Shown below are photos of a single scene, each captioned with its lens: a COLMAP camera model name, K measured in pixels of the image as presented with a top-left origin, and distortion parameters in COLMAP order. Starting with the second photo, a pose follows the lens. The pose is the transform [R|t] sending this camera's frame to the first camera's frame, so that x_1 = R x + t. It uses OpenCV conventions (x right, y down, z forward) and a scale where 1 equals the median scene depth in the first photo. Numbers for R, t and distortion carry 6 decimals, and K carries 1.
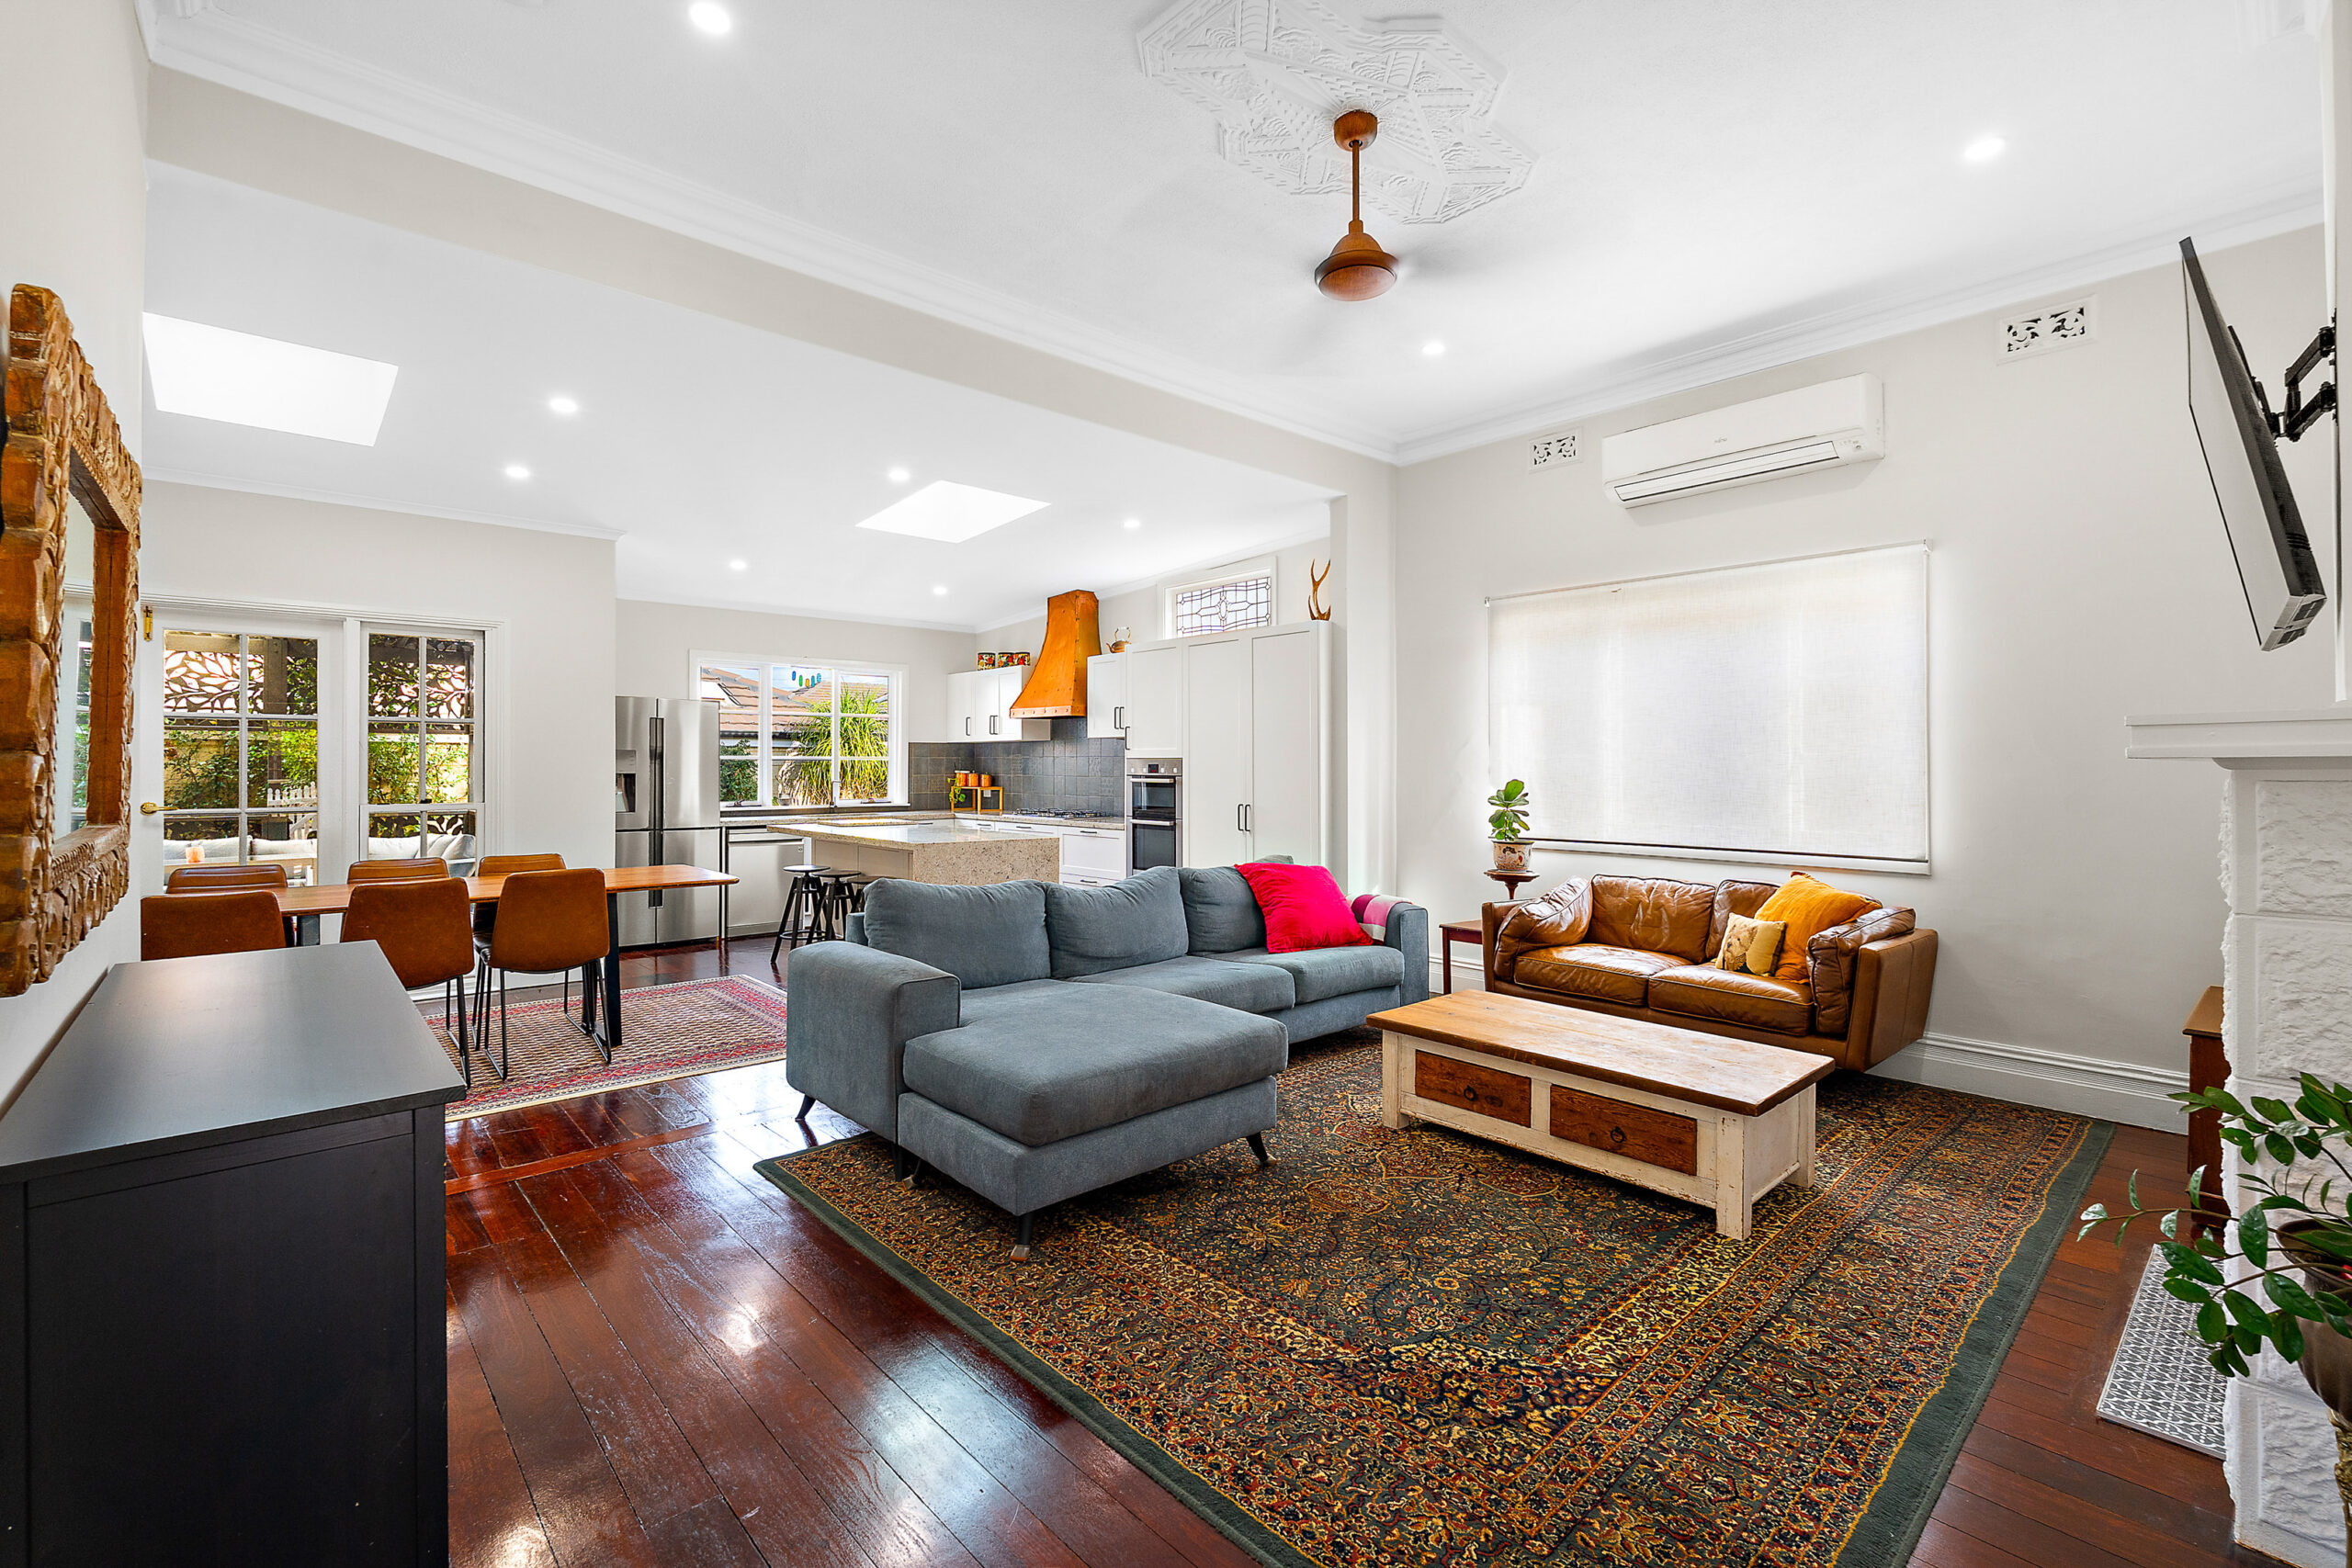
lens RADIAL K [[1030.3, 0, 1179.7], [0, 1030.3, 755.3], [0, 0, 1]] dist [-0.003666, 0.000717]
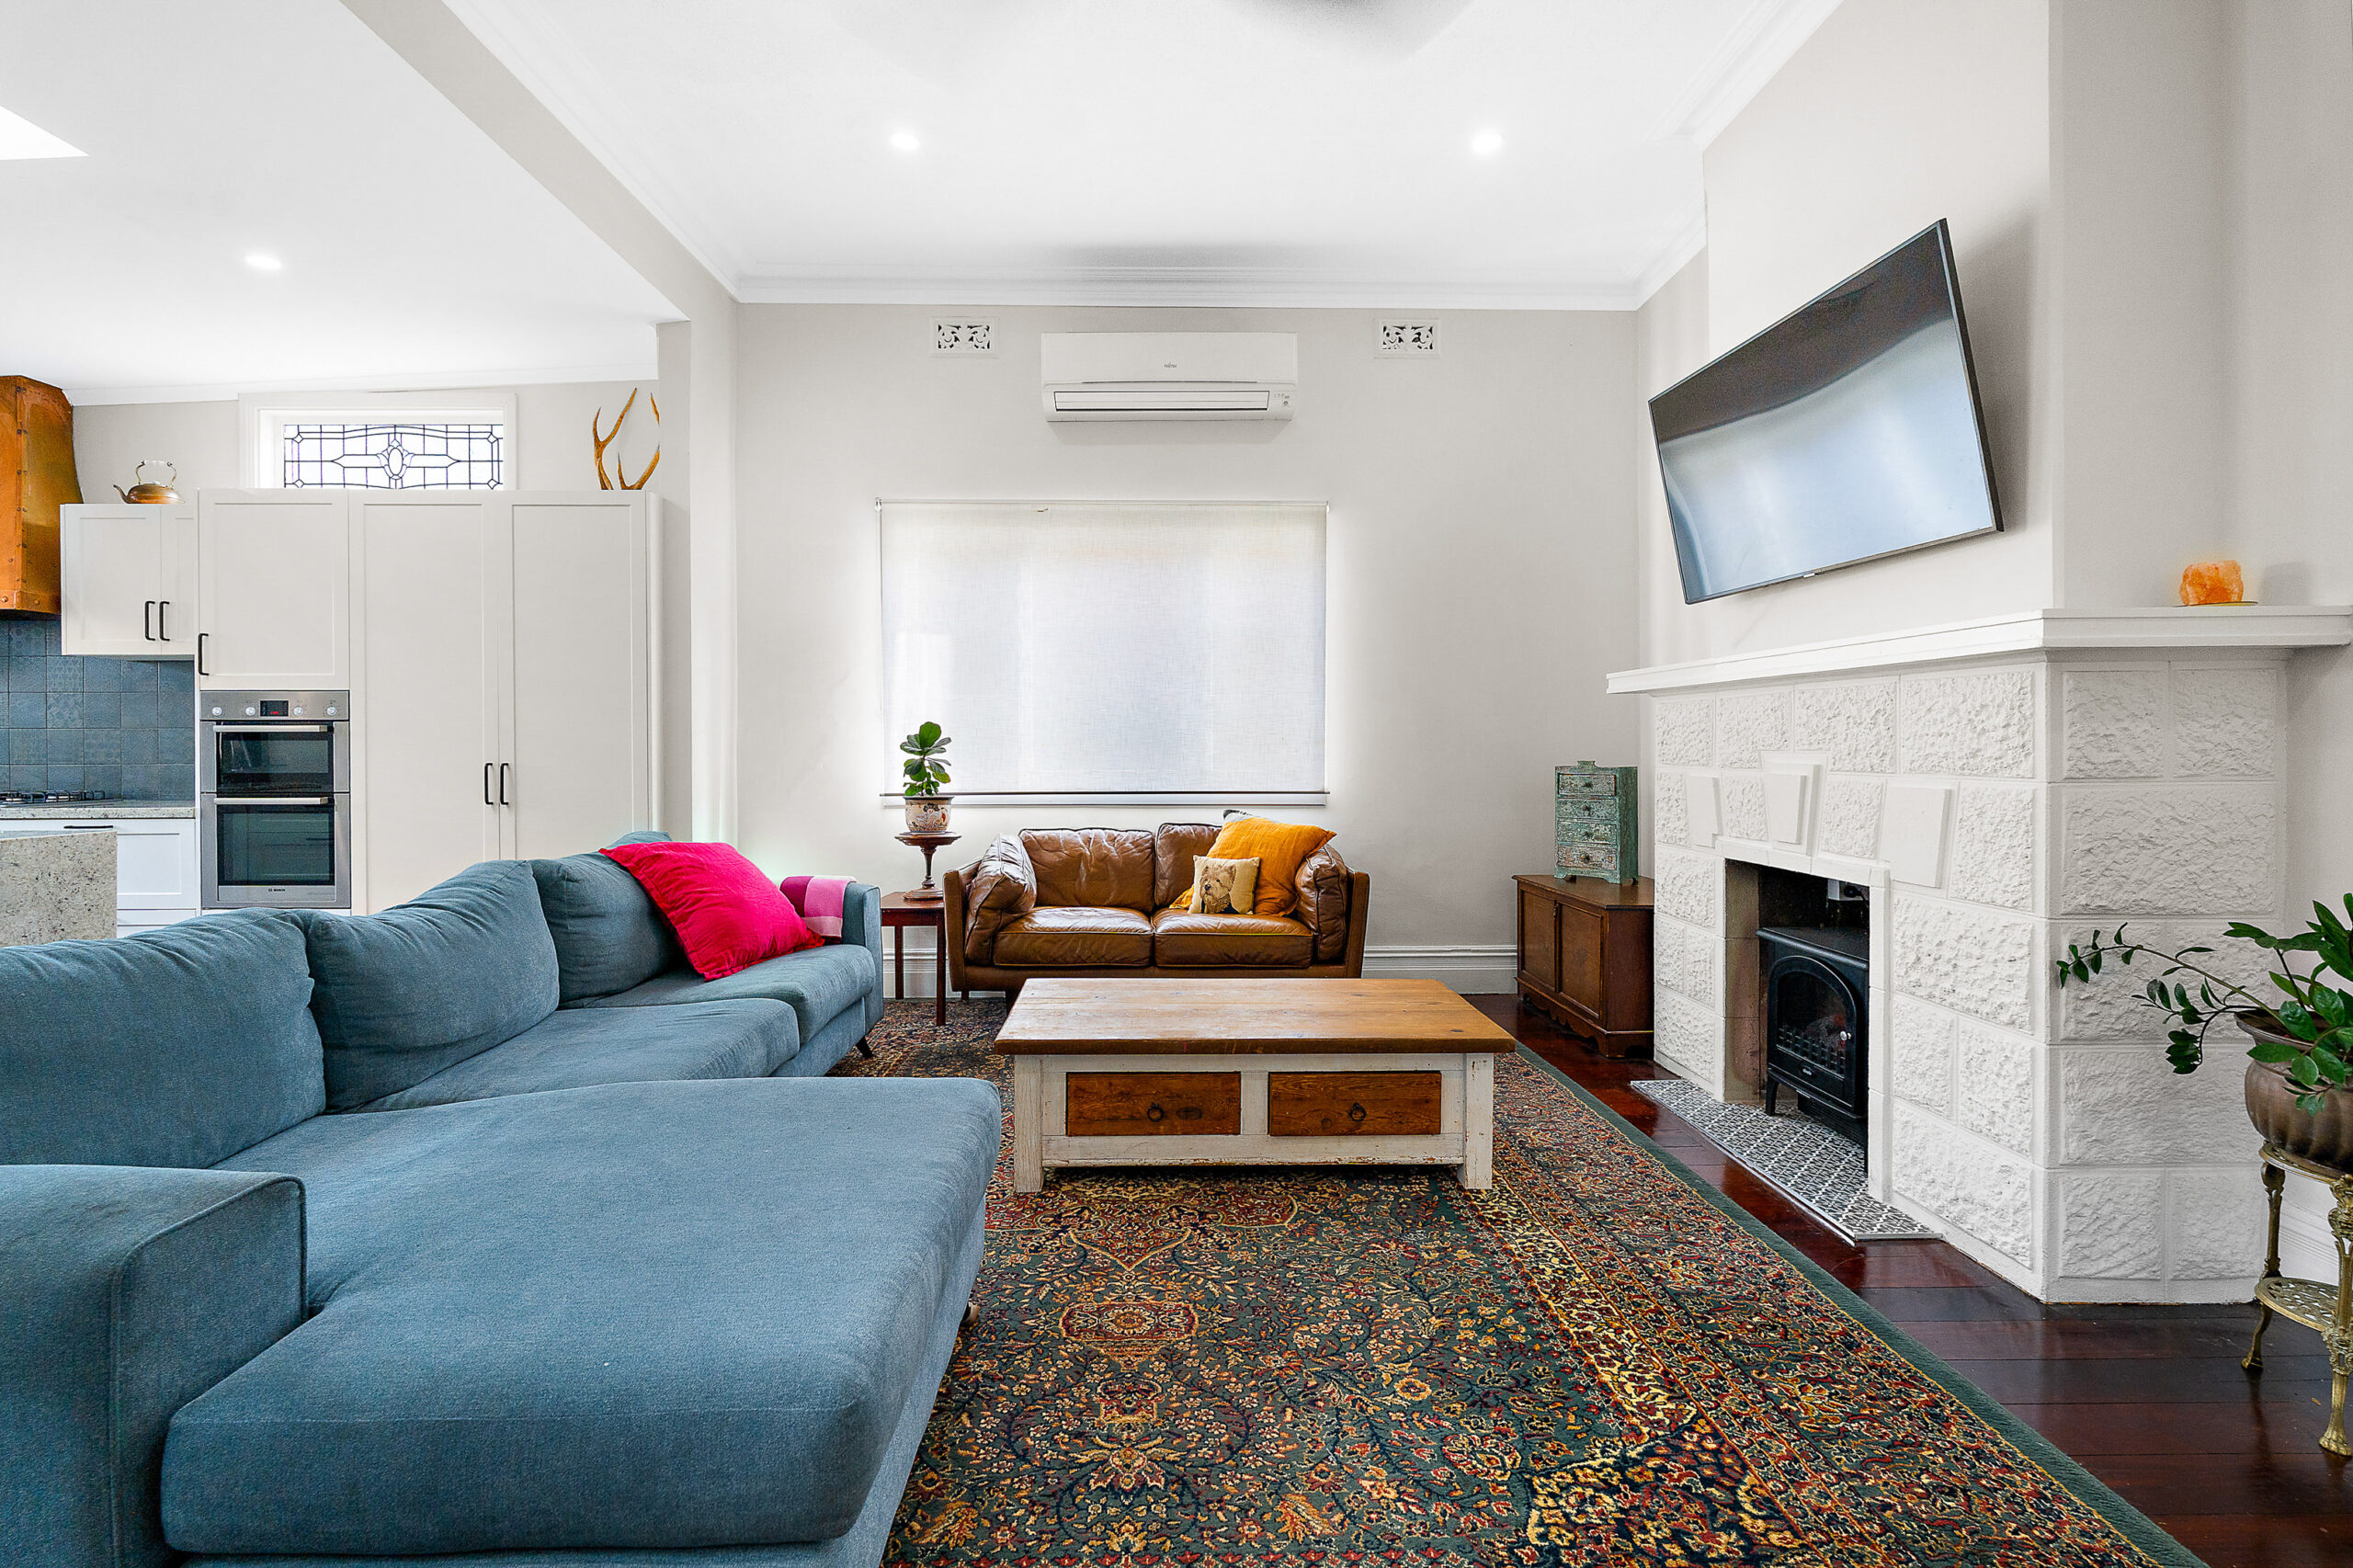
lens RADIAL K [[1030.8, 0, 1174.7], [0, 1030.8, 749.6], [0, 0, 1]] dist [-0.003666, 0.000717]
pose [[0.653555, -0.007008, 0.756846, -0.195346], [-0.005241, 0.999891, 0.013784, 0.037272], [-0.756861, -0.012976, 0.653448, 0.353047]]
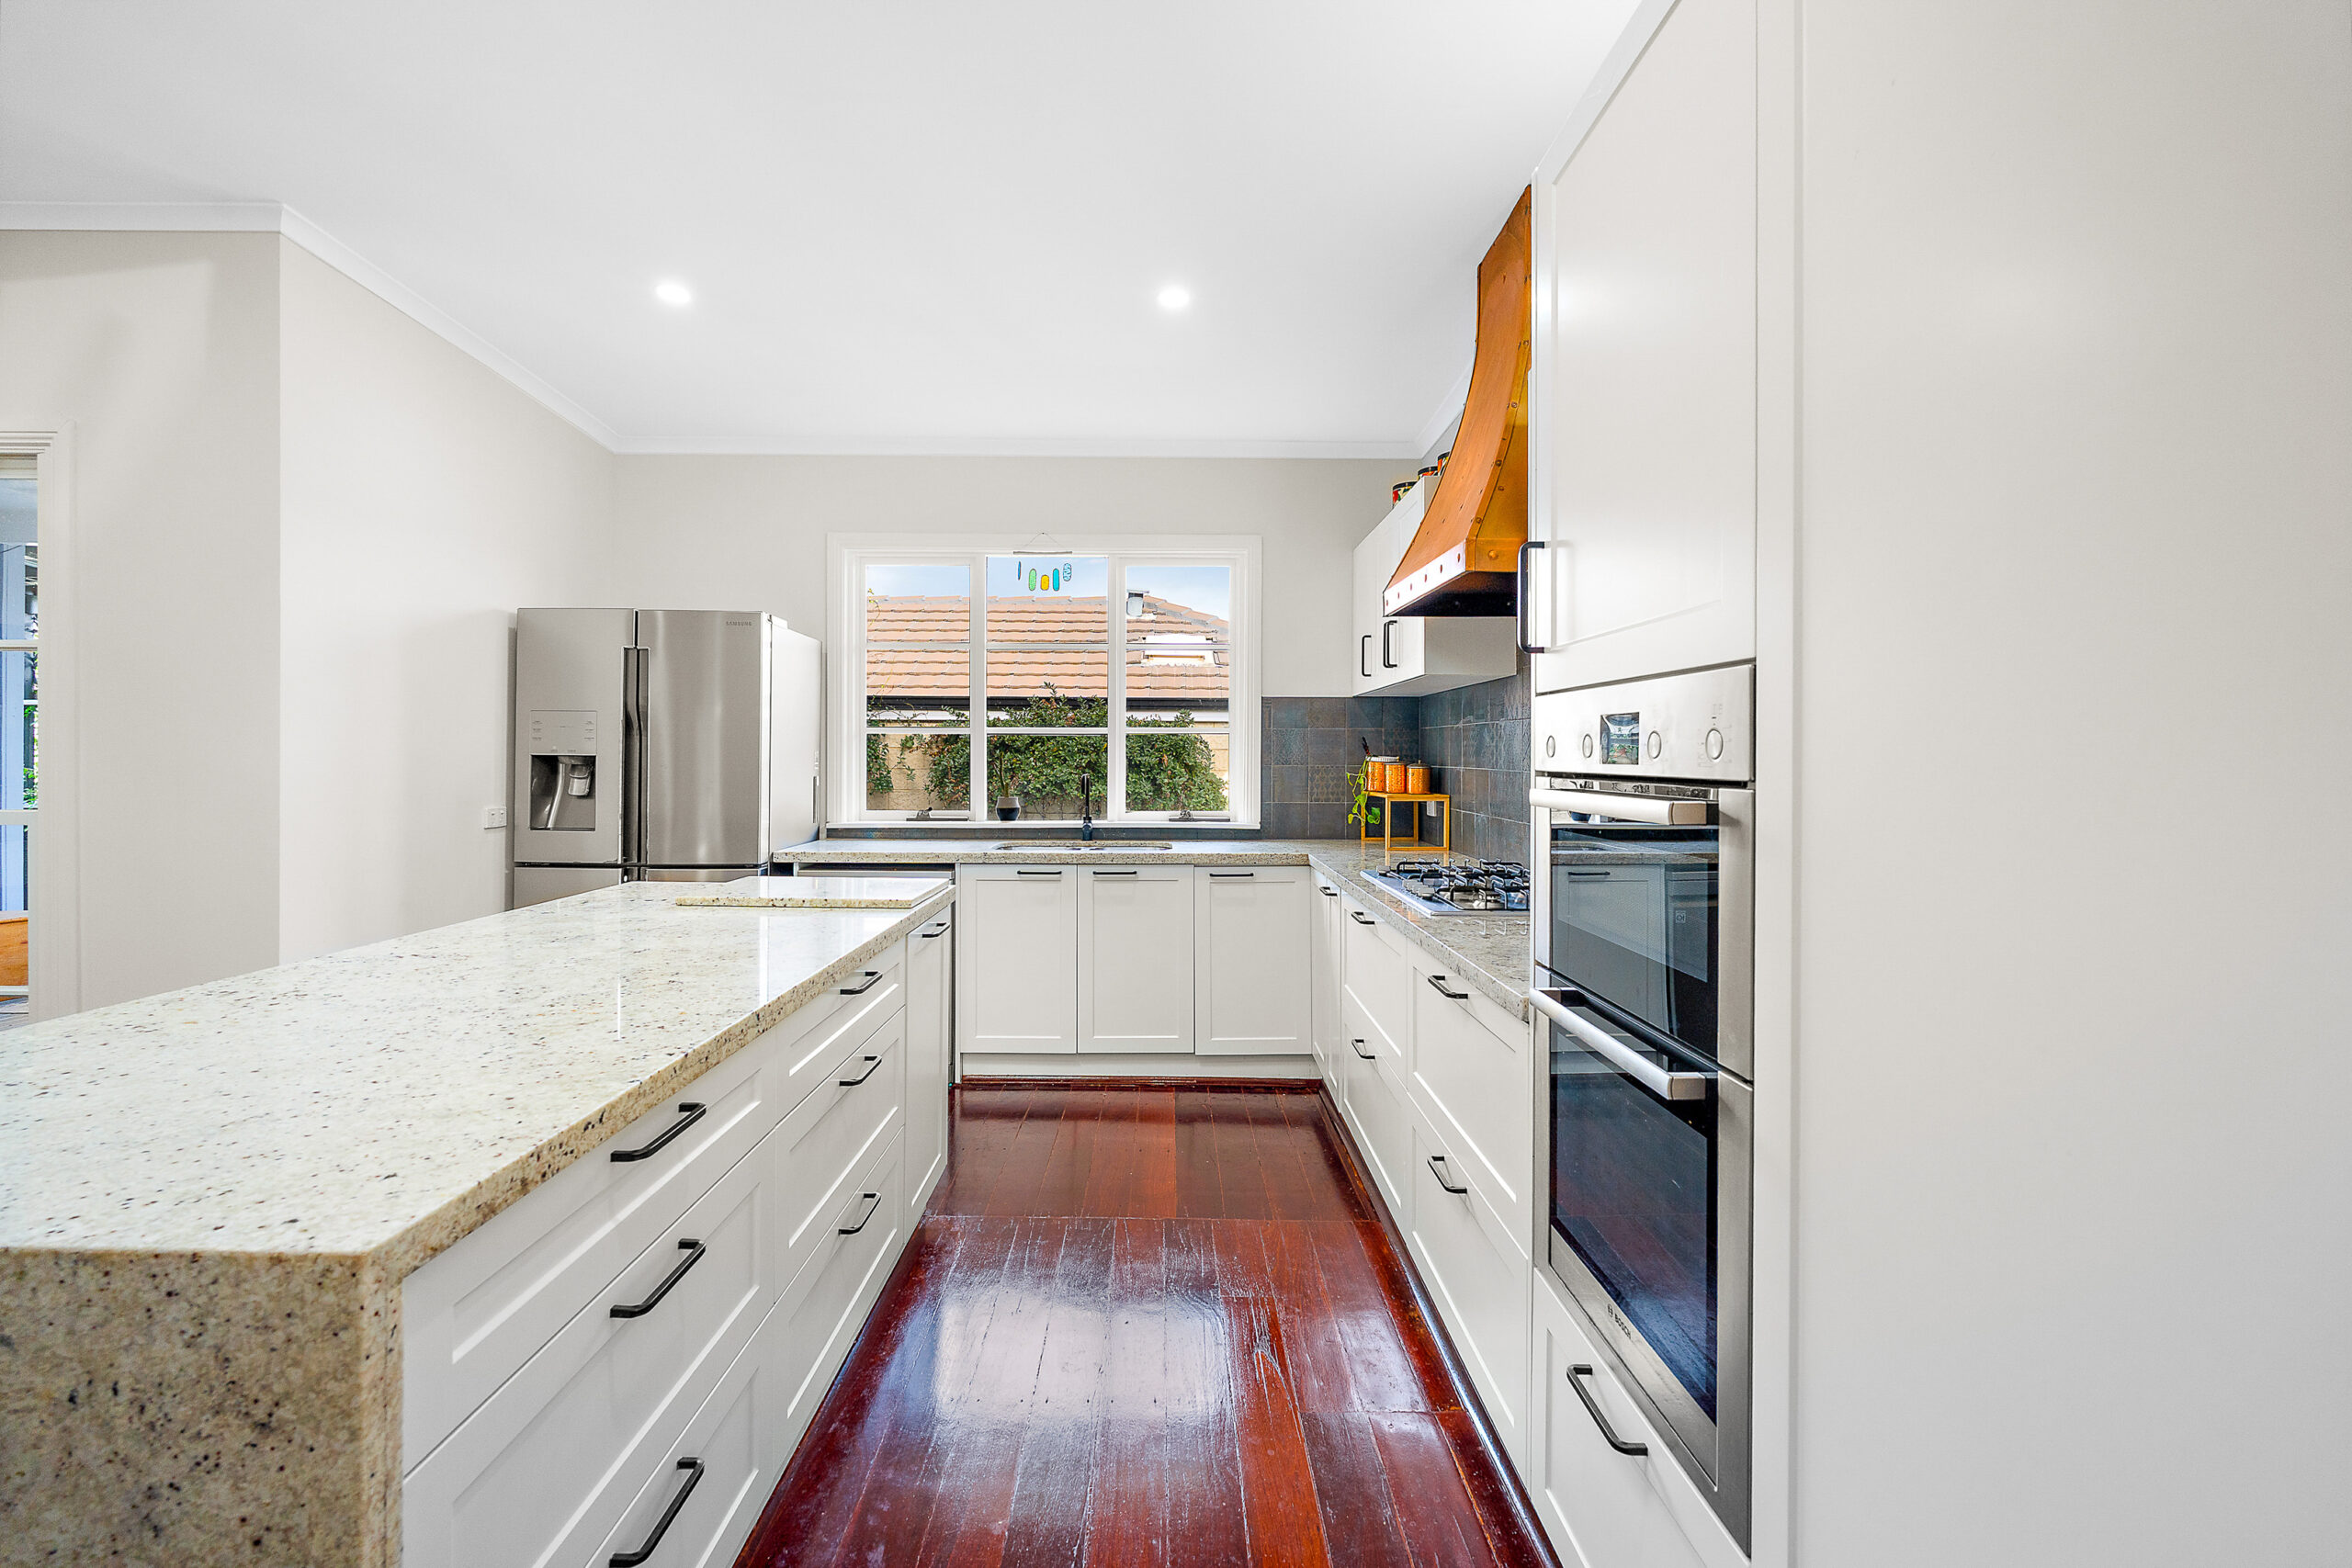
lens RADIAL K [[1030.3, 0, 1169.0], [0, 1030.3, 760.1], [0, 0, 1]] dist [-0.003666, 0.000717]
pose [[0.744458, 0.006638, -0.667636, 0.052879], [0.002468, 0.999916, 0.012693, 0.020781], [0.667664, -0.011097, 0.744380, 1.203544]]
